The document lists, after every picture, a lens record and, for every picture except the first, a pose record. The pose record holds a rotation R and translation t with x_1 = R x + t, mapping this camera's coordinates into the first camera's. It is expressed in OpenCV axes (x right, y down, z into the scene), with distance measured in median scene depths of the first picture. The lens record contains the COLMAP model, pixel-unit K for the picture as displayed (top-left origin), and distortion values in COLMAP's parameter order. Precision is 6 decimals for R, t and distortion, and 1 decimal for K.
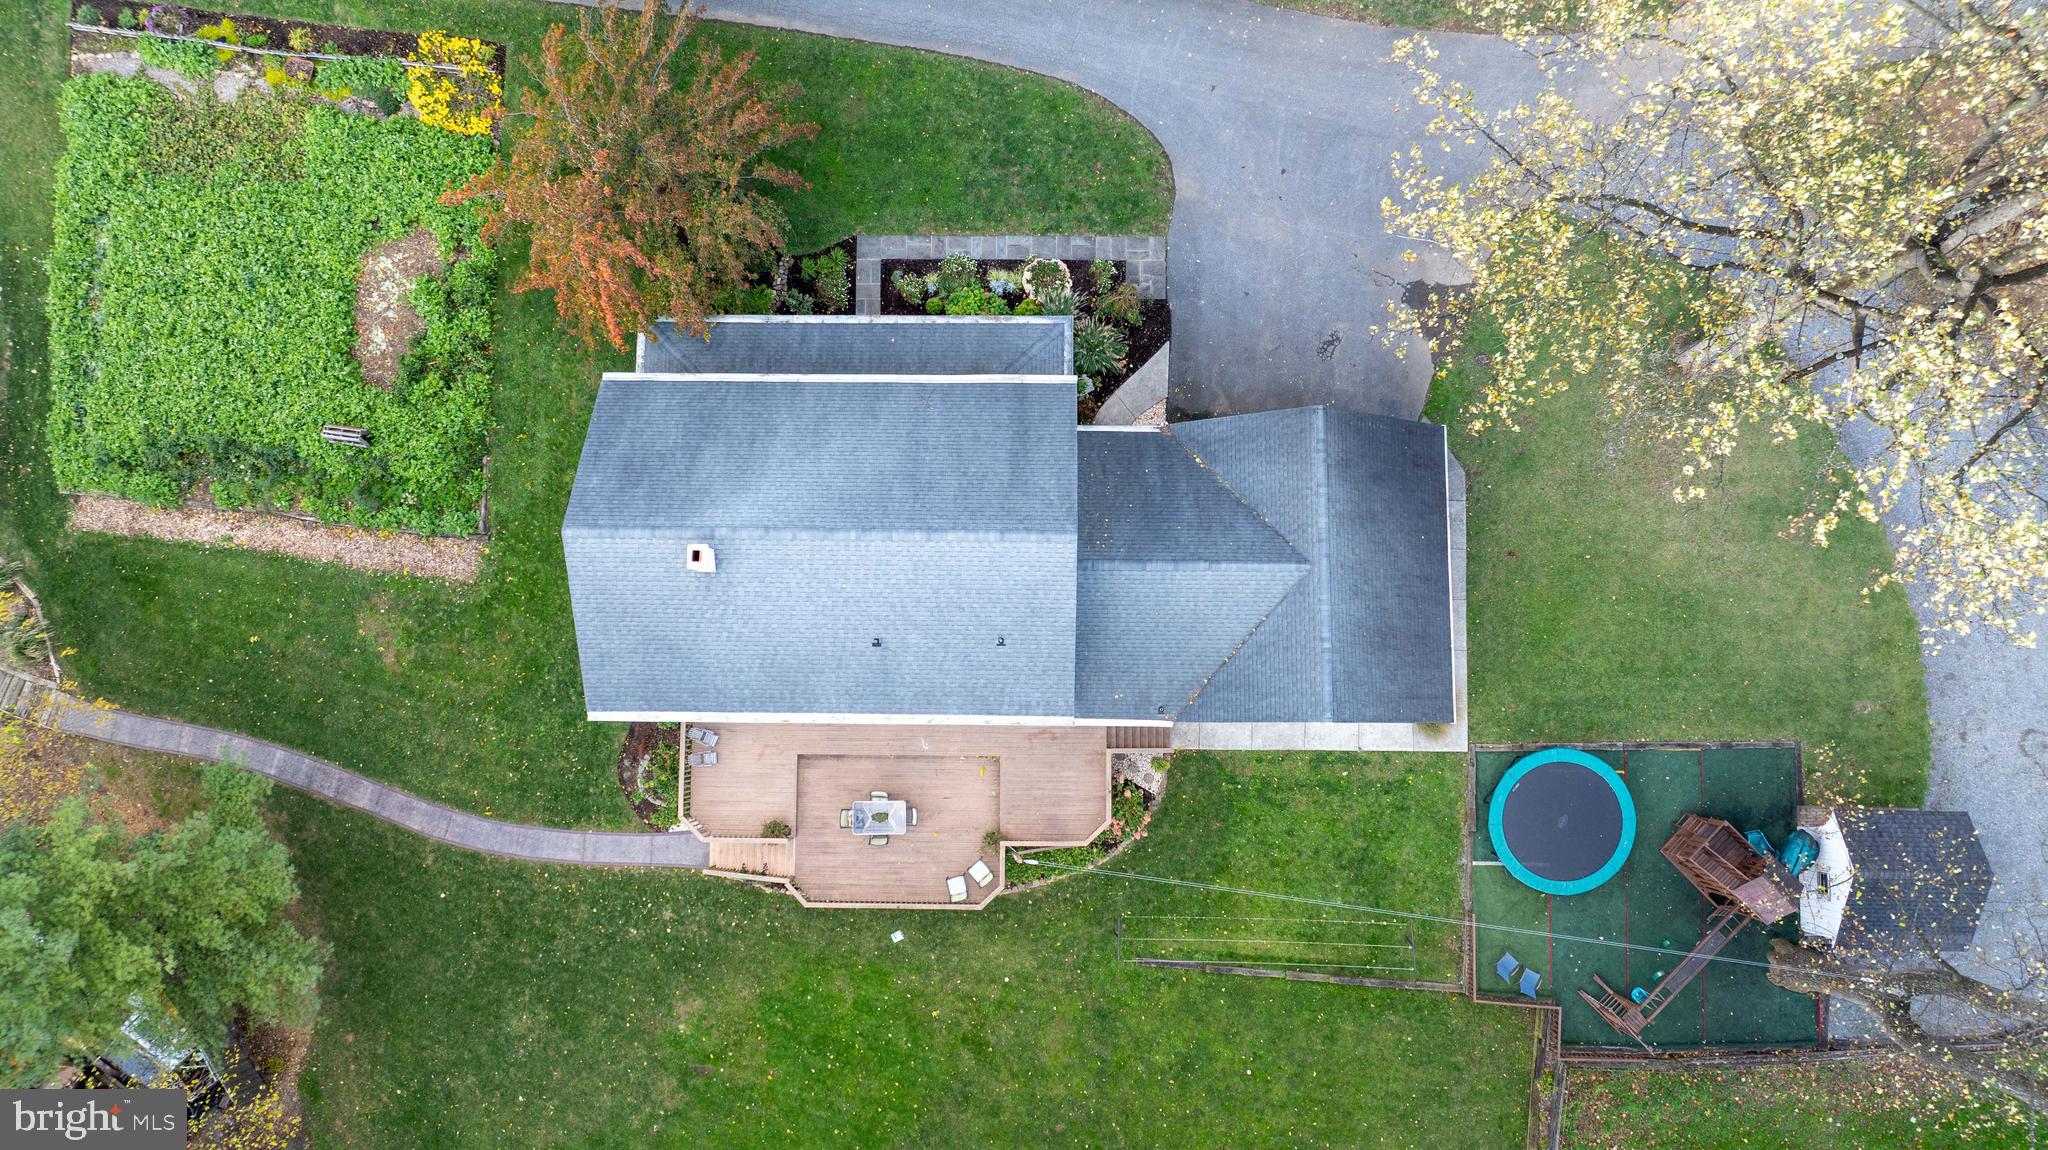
lens RADIAL K [[1443.7, 0, 1027.2], [0, 1443.7, 569.1], [0, 0, 1]] dist [-0.036375, 0.030251]
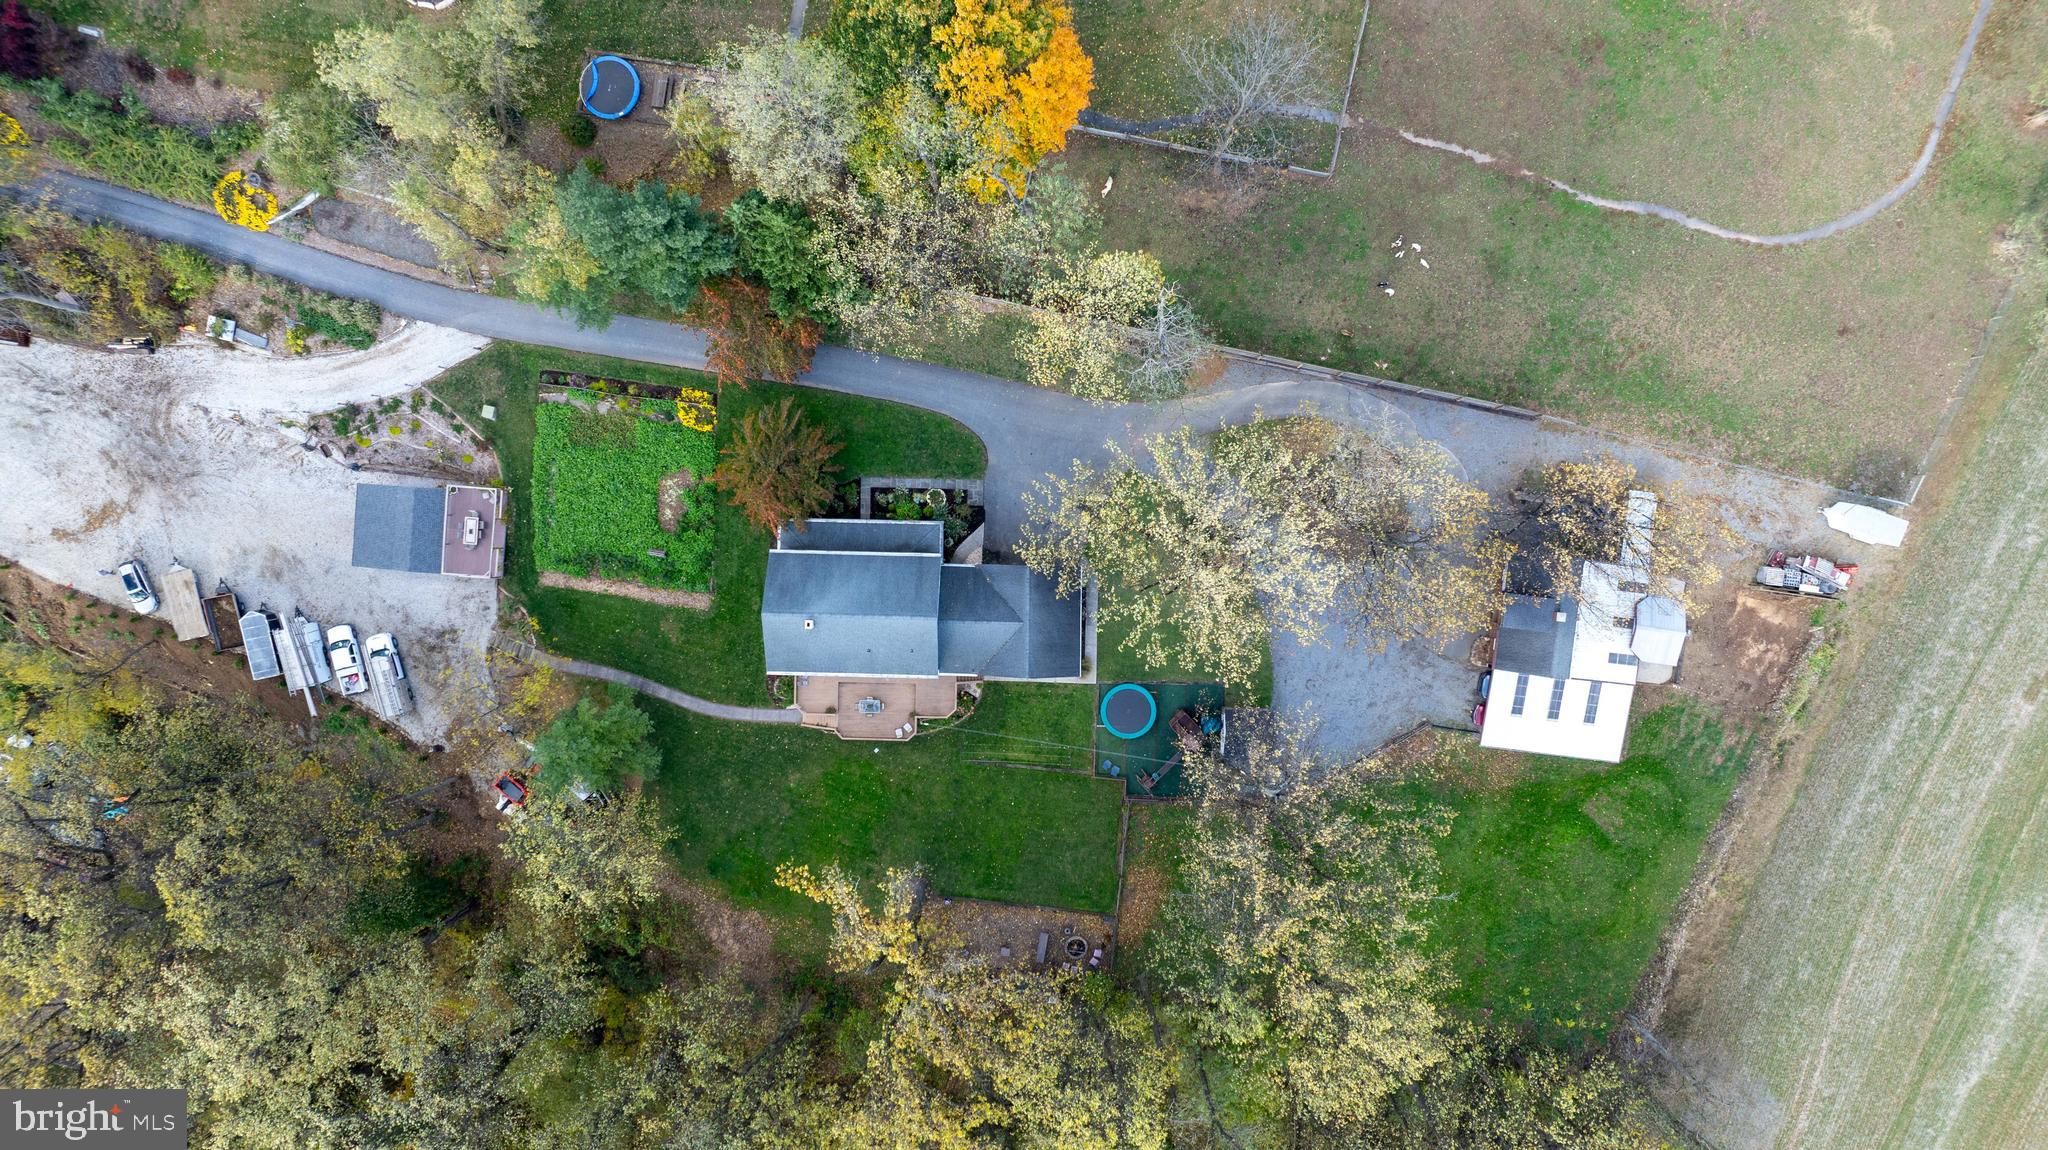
lens RADIAL K [[1443.7, 0, 1027.2], [0, 1443.7, 569.1], [0, 0, 1]] dist [-0.036375, 0.030251]
pose [[0.999881, 0.013384, 0.007666, 0.153907], [-0.014220, 0.992438, 0.121920, -0.382751], [-0.005976, -0.122015, 0.992510, -1.512951]]
